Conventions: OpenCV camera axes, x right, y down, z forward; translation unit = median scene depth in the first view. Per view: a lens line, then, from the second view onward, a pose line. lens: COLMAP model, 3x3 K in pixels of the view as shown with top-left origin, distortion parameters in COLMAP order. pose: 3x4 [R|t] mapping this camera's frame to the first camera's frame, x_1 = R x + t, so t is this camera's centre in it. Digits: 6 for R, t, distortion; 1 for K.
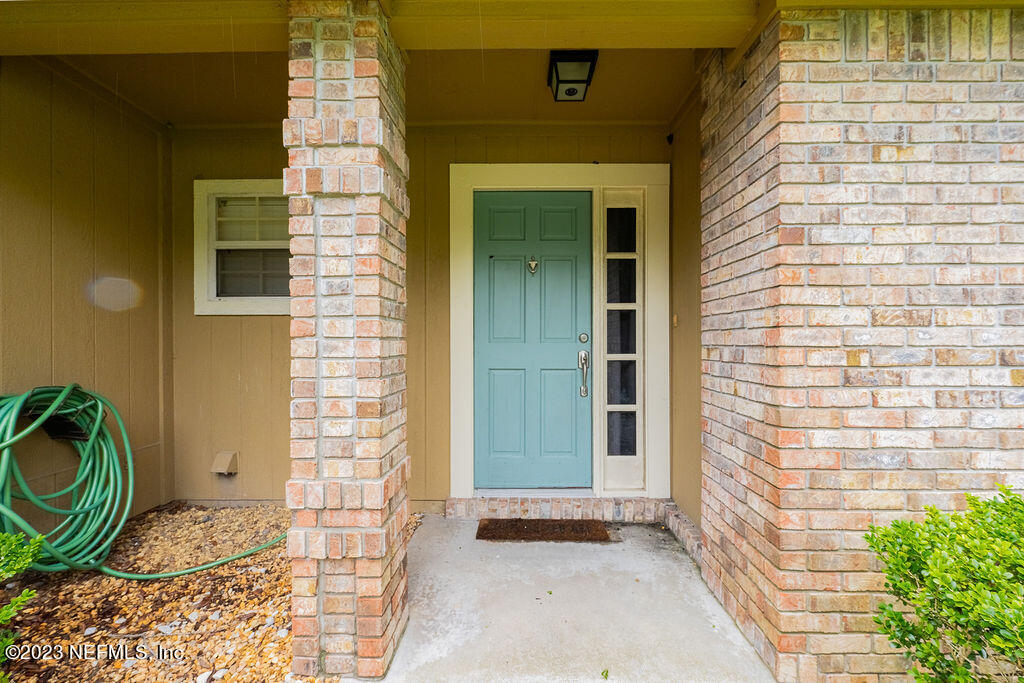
lens RADIAL K [[403.4, 0, 511.2], [0, 403.4, 342.0], [0, 0, 1]] dist [-0.001016, 0.000221]
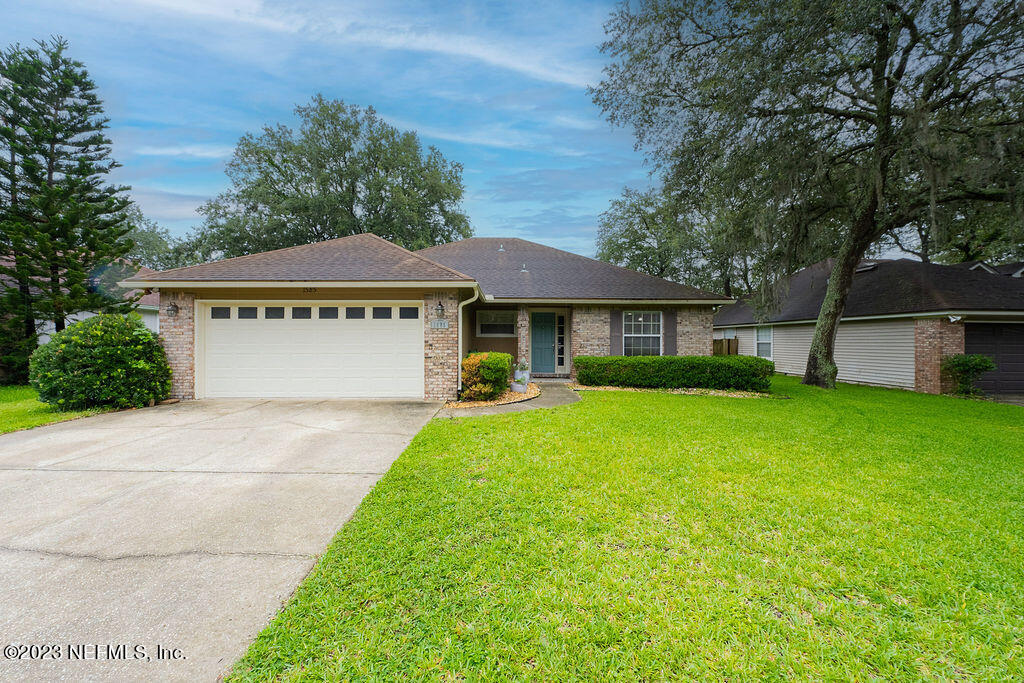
lens RADIAL K [[403.4, 0, 508.9], [0, 403.4, 341.9], [0, 0, 1]] dist [-0.001016, 0.000221]
pose [[0.999783, 0.005395, 0.020100, -0.944913], [-0.005387, 0.999985, -0.000420, -0.019457], [-0.020102, 0.000311, 0.999798, -7.977171]]
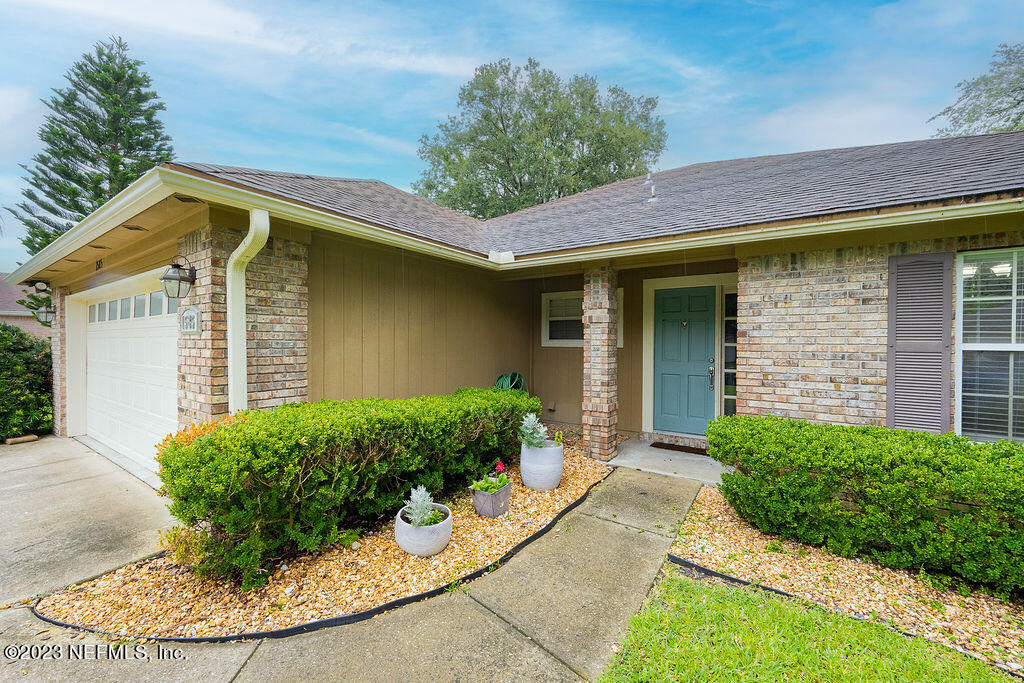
lens RADIAL K [[403.4, 0, 516.3], [0, 403.4, 342.2], [0, 0, 1]] dist [-0.001016, 0.000221]
pose [[0.833188, 0.007070, -0.552945, 0.952109], [-0.007901, 0.999968, 0.000881, -0.192394], [0.552934, 0.003635, 0.833217, -2.363269]]
